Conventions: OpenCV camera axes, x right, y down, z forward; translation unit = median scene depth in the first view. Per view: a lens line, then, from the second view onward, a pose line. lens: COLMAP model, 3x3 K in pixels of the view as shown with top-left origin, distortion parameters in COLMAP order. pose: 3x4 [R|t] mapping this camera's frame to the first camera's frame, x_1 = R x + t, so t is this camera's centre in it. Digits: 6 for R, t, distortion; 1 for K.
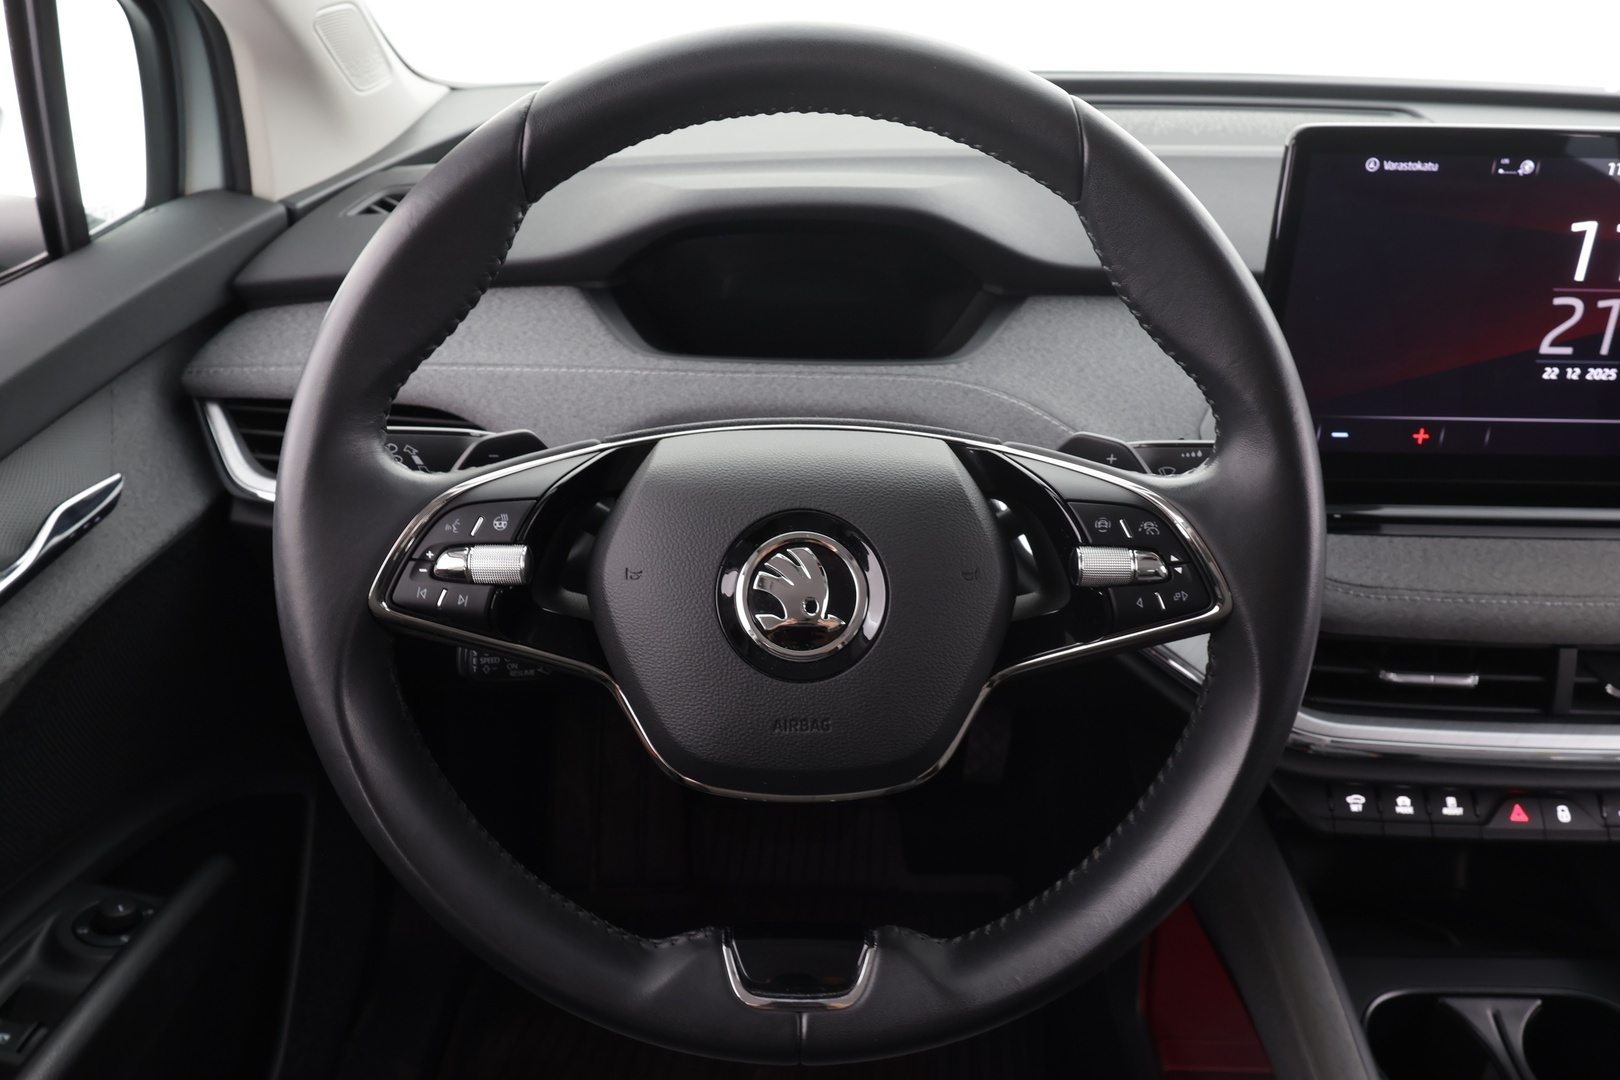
lens RADIAL K [[1174.6, 0, 808.2], [0, 1174.6, 546.3], [0, 0, 1]] dist [-0.004131, 0.003878]
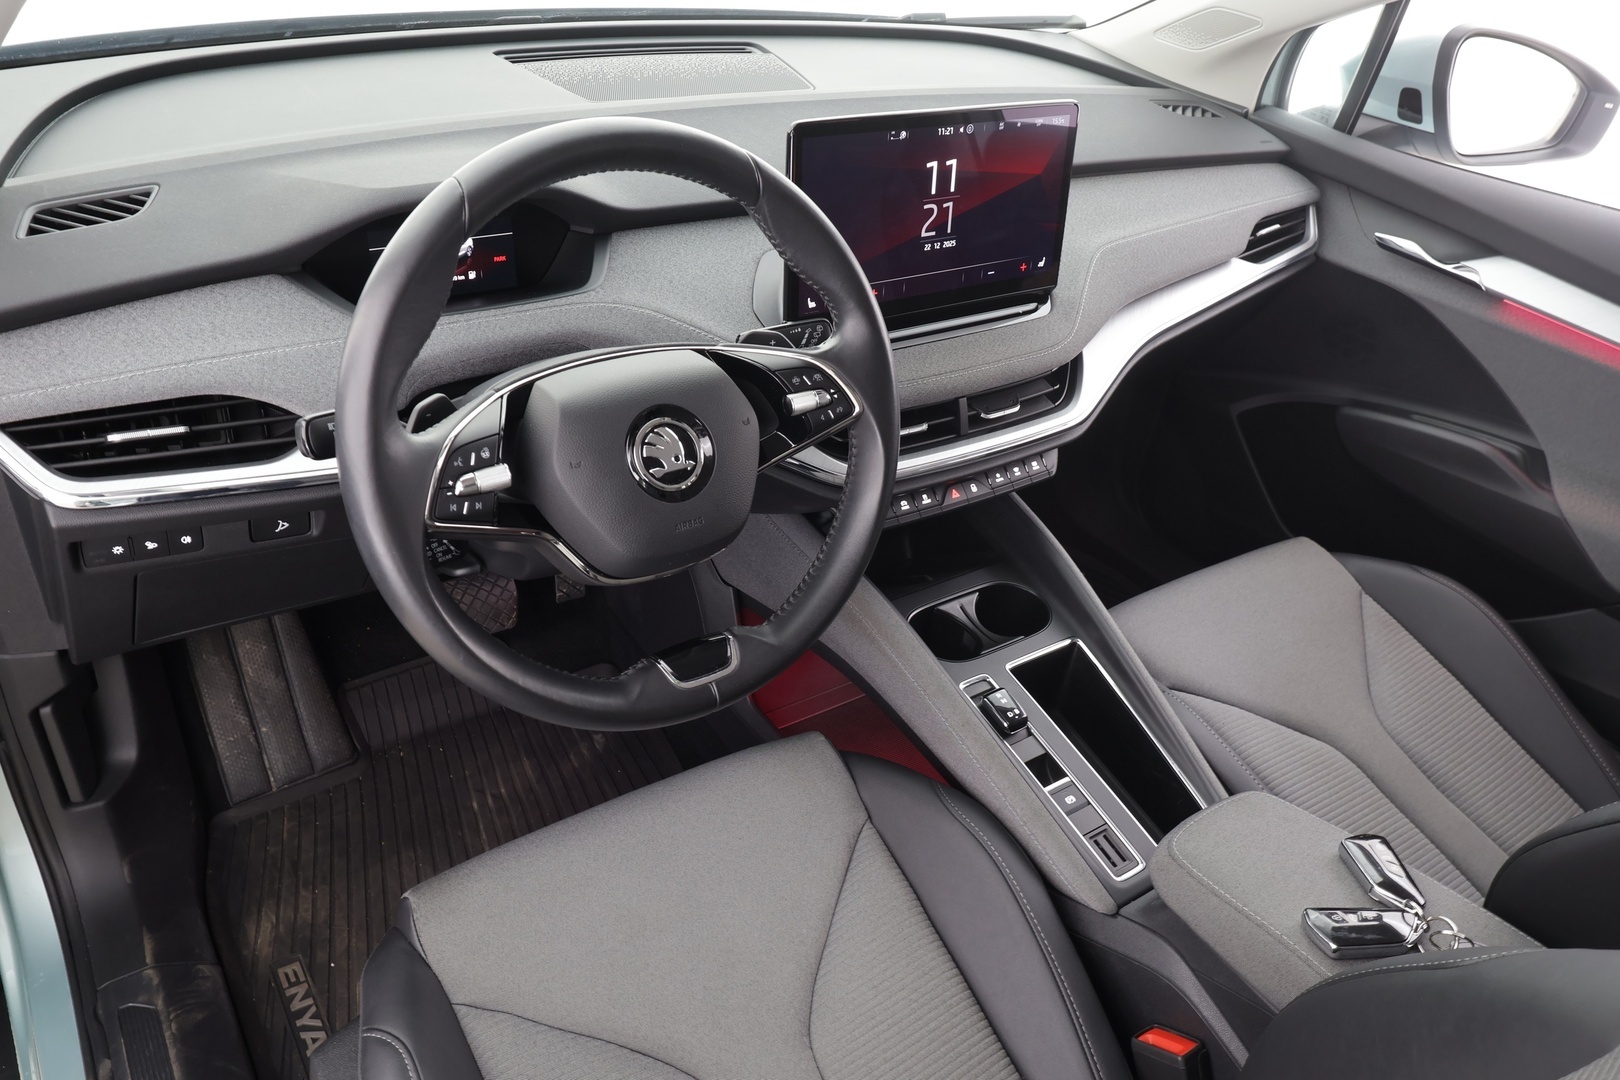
lens RADIAL K [[1174.6, 0, 810.3], [0, 1174.6, 545.6], [0, 0, 1]] dist [-0.004131, 0.003878]
pose [[0.818837, -0.267065, 0.508116, -0.568286], [0.199852, 0.962435, 0.183790, -0.079680], [-0.538113, -0.048946, 0.841451, -0.446523]]
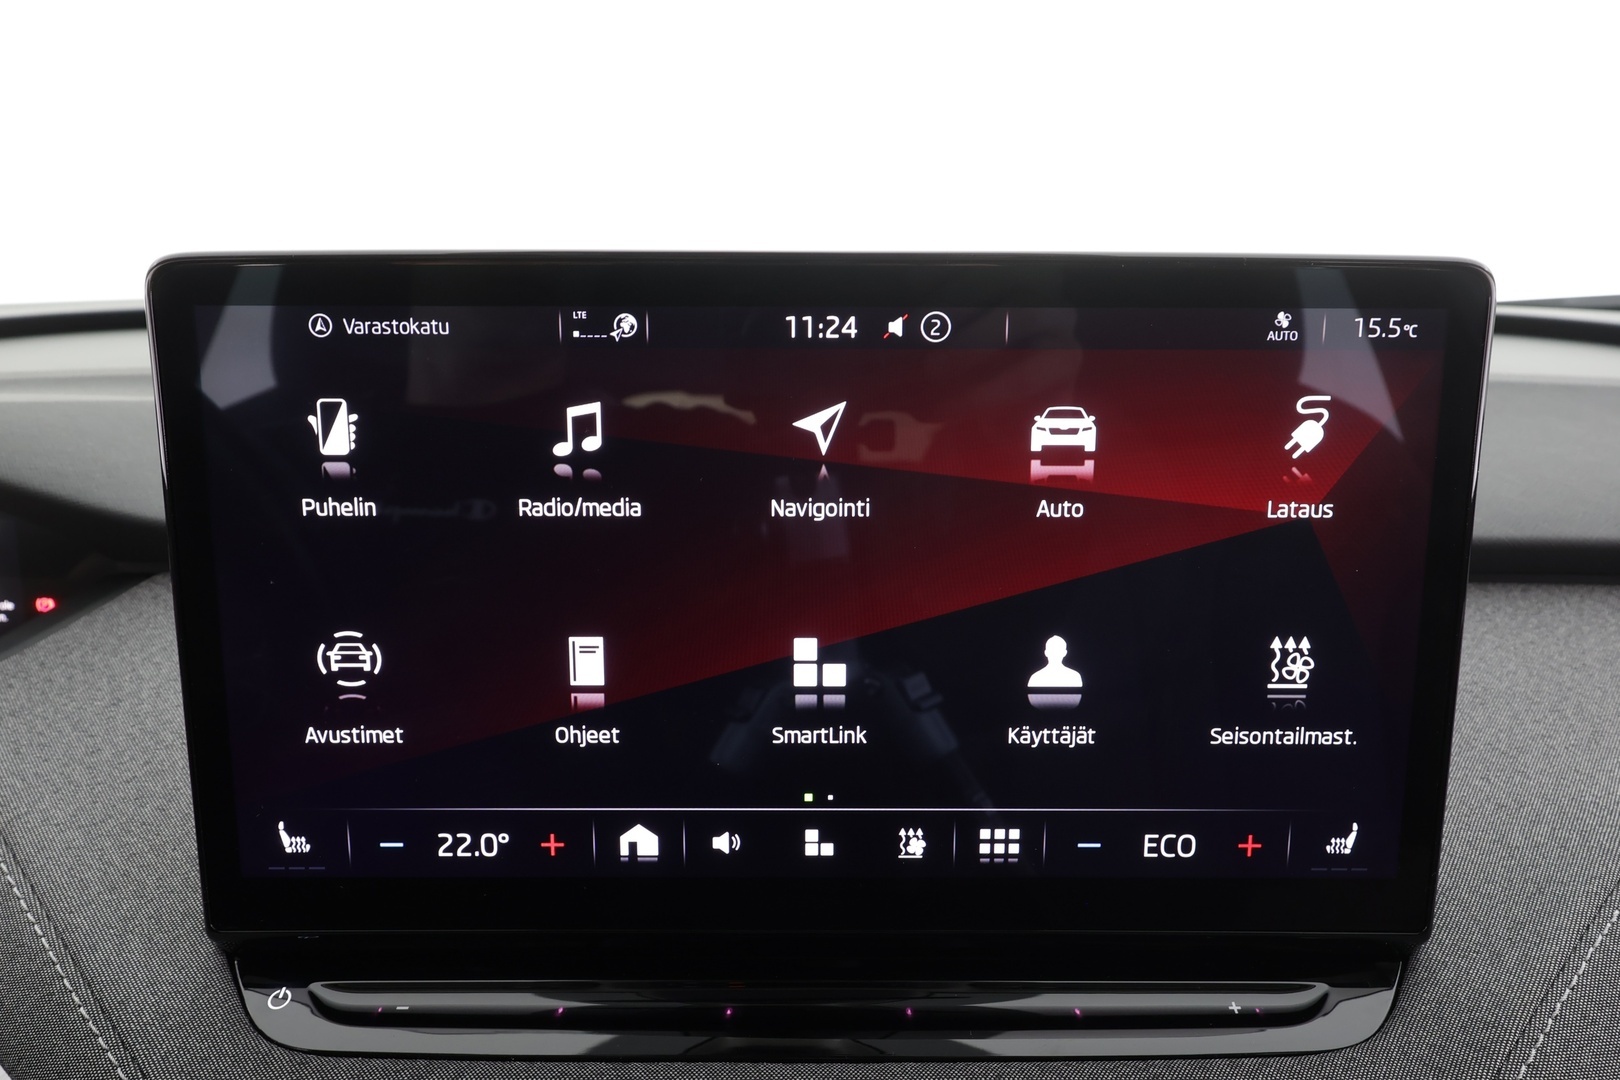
lens RADIAL K [[1138.7, 0, 808.4], [0, 1138.7, 546.2], [0, 0, 1]] dist [-0.001318, -0.000605]
pose [[0.999879, -0.015514, 0.001079, 0.689033], [0.015393, 0.977437, -0.210666, -0.124246], [0.002214, 0.210657, 0.977557, 0.537142]]
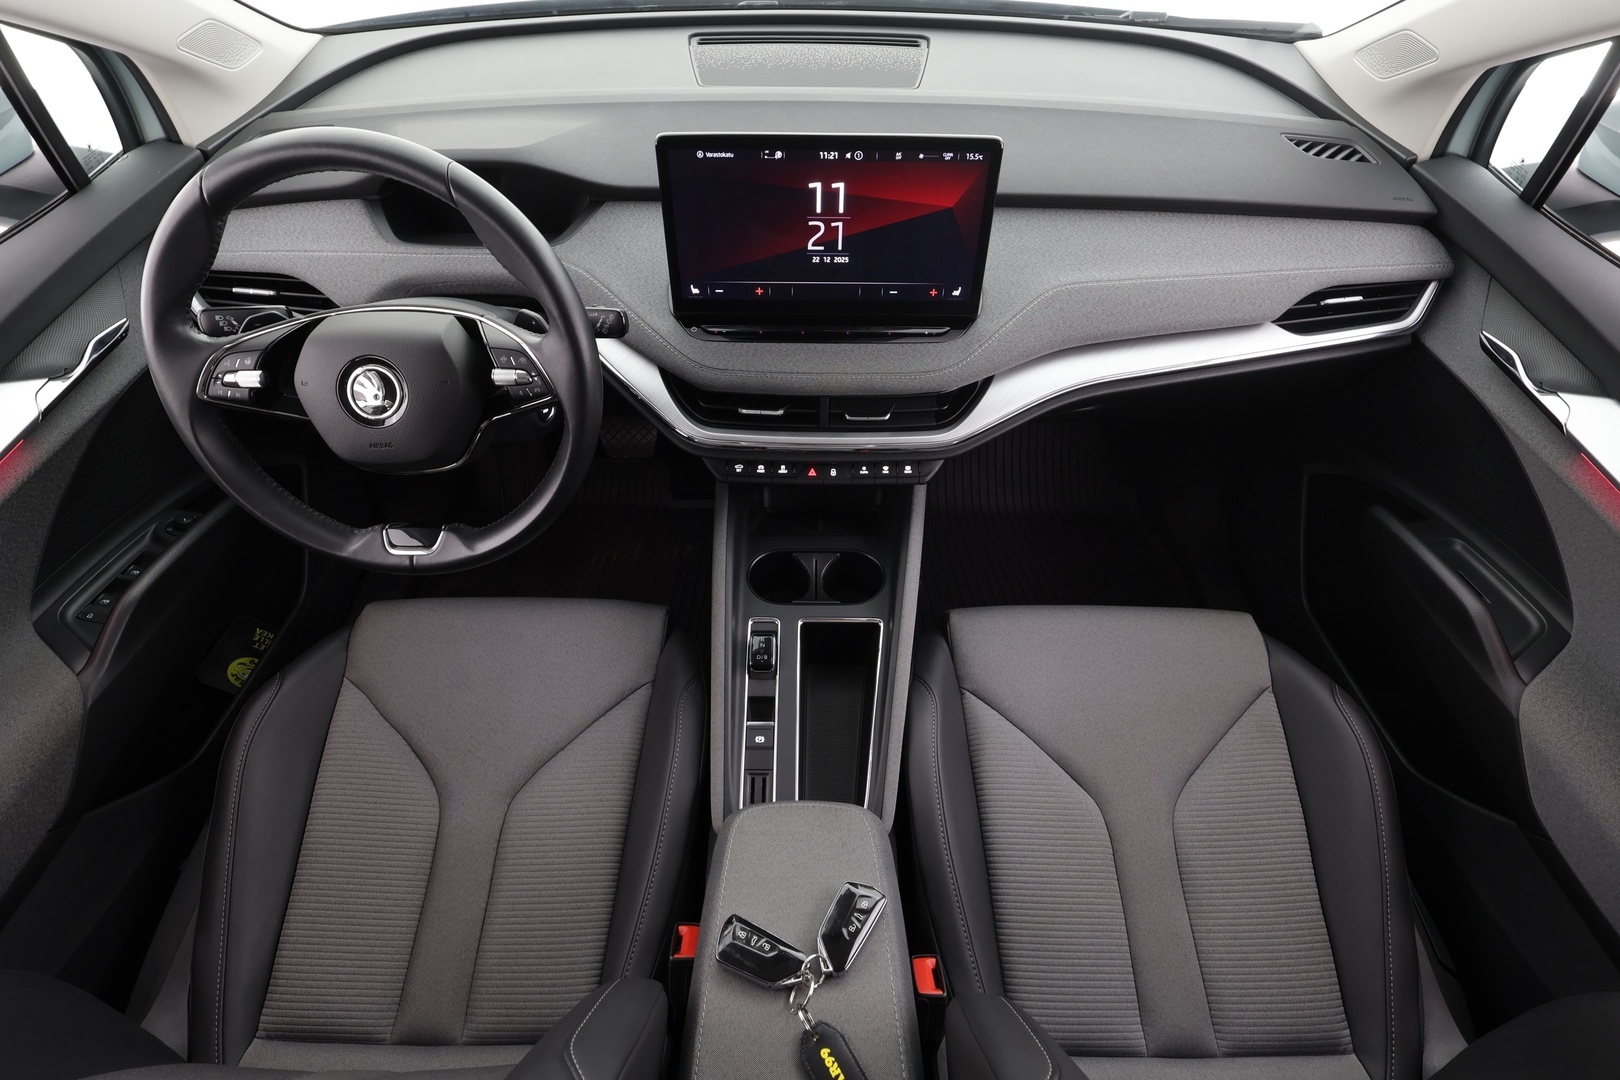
lens RADIAL K [[797.7, 0, 812.8], [0, 797.7, 544.0], [0, 0, 1]] dist [-0.002990, -0.000337]
pose [[0.999951, -0.008182, -0.005505, 0.671375], [0.009527, 0.945648, 0.325054, -0.138947], [0.002546, -0.325090, 0.945679, -0.480247]]
